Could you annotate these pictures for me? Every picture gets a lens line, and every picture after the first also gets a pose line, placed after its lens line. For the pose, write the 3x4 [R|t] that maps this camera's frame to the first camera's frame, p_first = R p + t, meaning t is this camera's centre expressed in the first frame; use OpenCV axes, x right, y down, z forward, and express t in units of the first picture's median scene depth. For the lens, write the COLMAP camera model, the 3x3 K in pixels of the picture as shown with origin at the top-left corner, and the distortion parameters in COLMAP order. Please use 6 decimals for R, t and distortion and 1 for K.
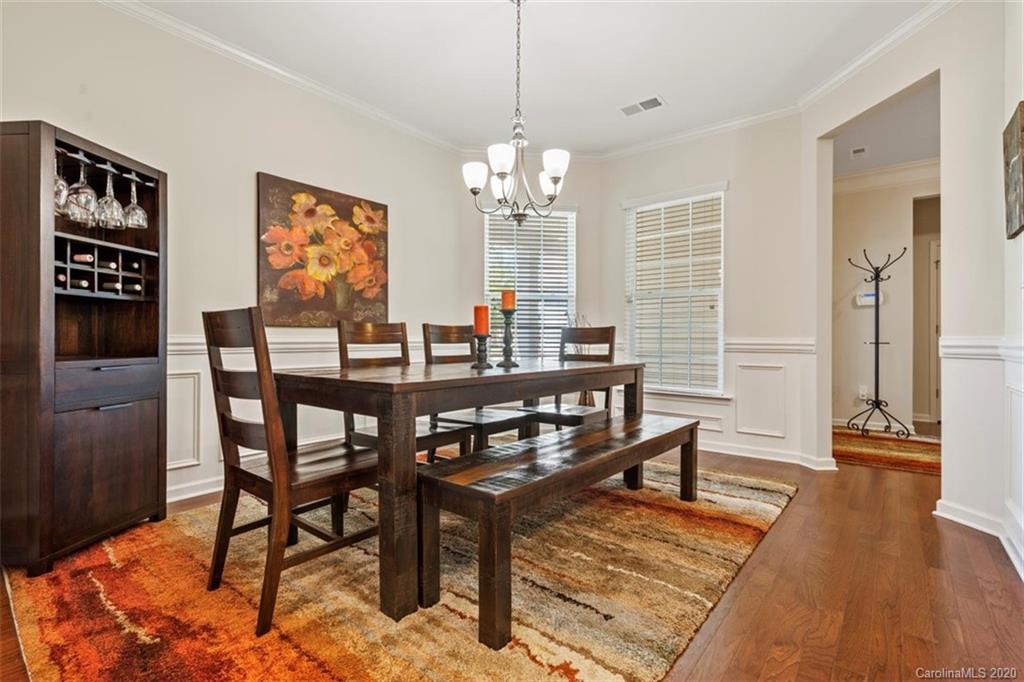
lens RADIAL K [[467.2, 0, 512.4], [0, 467.2, 338.5], [0, 0, 1]] dist [-0.005118, 0.001816]
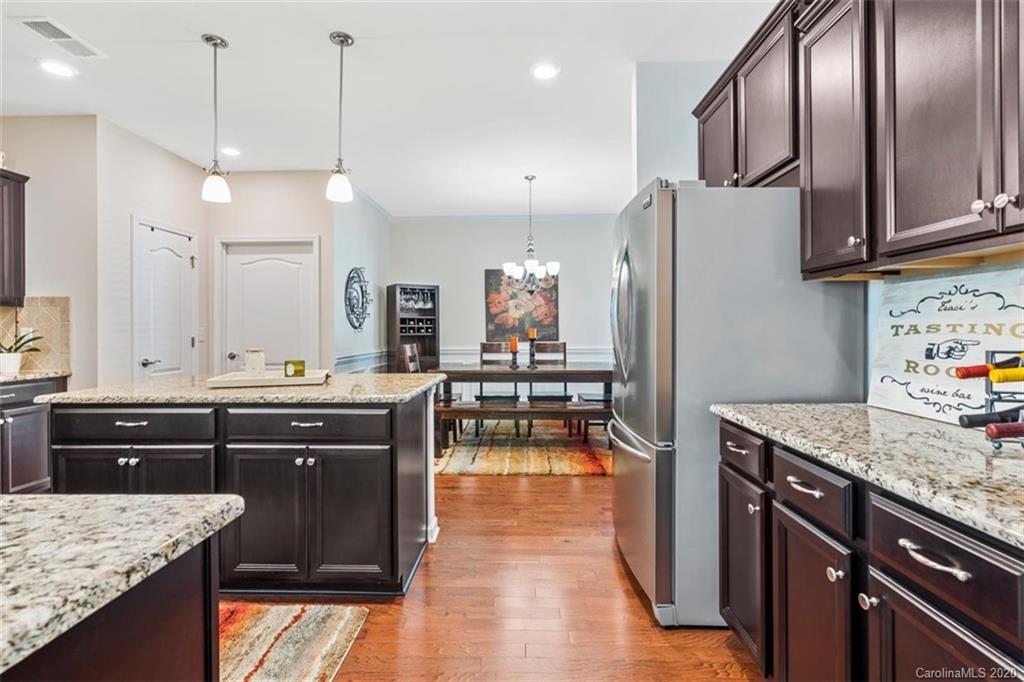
lens RADIAL K [[475.6, 0, 512.8], [0, 475.6, 328.3], [0, 0, 1]] dist [-0.002264, 0.002825]
pose [[0.608313, -0.008454, -0.793652, 1.196141], [0.008377, 0.999956, -0.004231, -0.075306], [0.793653, -0.004074, 0.608357, -0.214197]]
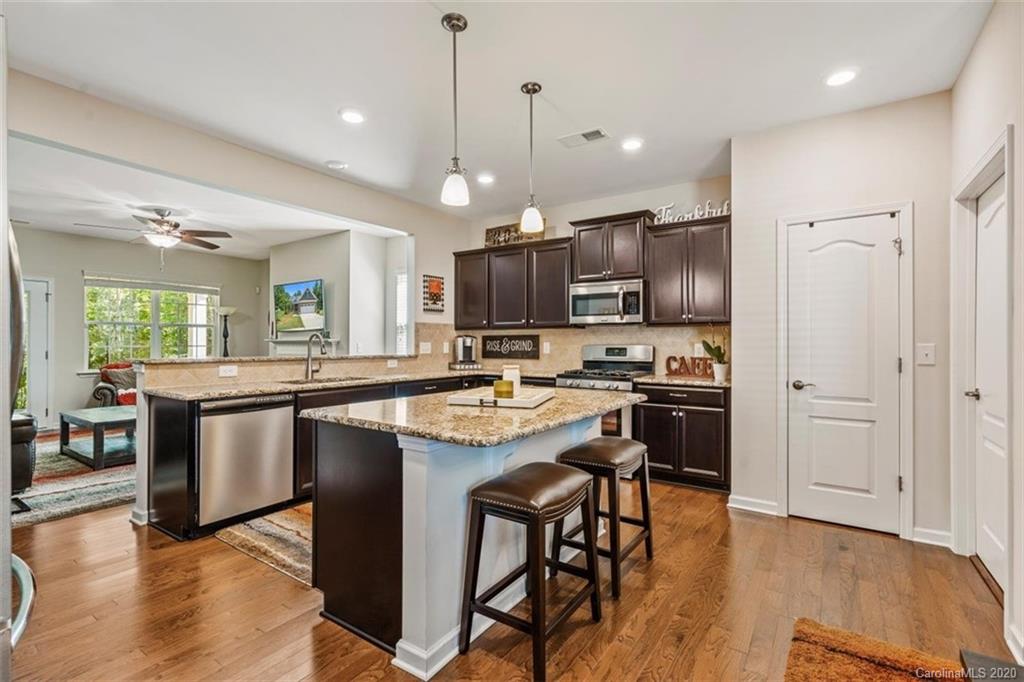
lens RADIAL K [[467.2, 0, 515.8], [0, 467.2, 340.8], [0, 0, 1]] dist [-0.005118, 0.001816]
pose [[-0.996376, -0.005628, -0.084876, 0.354840], [-0.005393, 0.999981, -0.002998, -0.089985], [0.084892, -0.002530, -0.996387, 0.753246]]
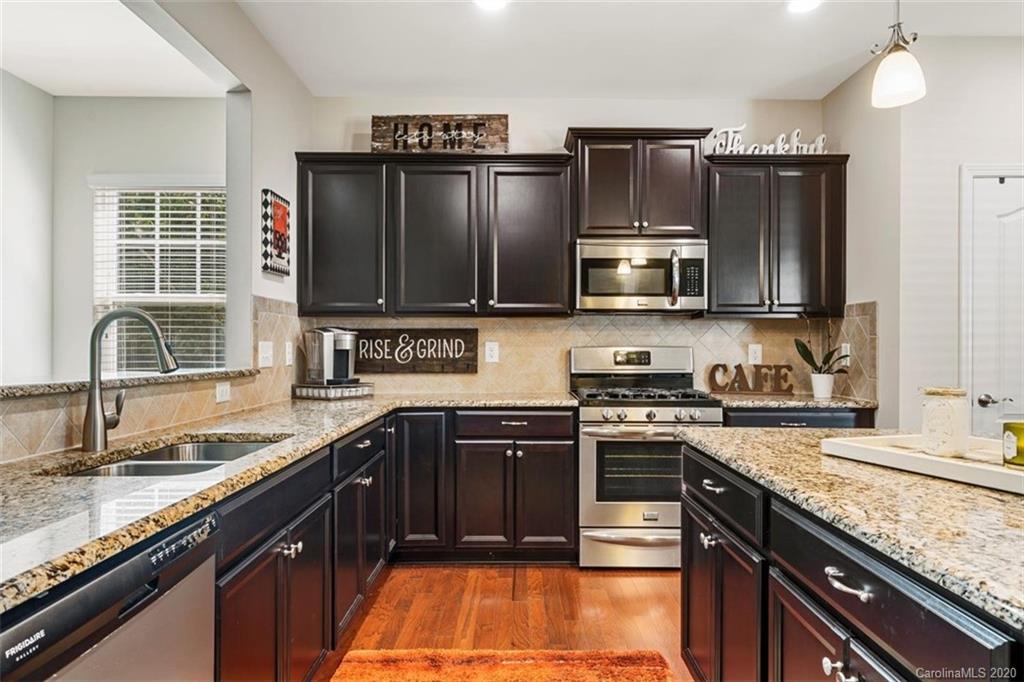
lens RADIAL K [[647.1, 0, 516.6], [0, 647.1, 349.2], [0, 0, 1]] dist [0.013209, -0.014173]
pose [[-0.777317, -0.003849, -0.629097, 0.873973], [-0.004977, 0.999988, 0.000032, -0.077007], [0.629089, 0.003156, -0.777327, 0.112849]]
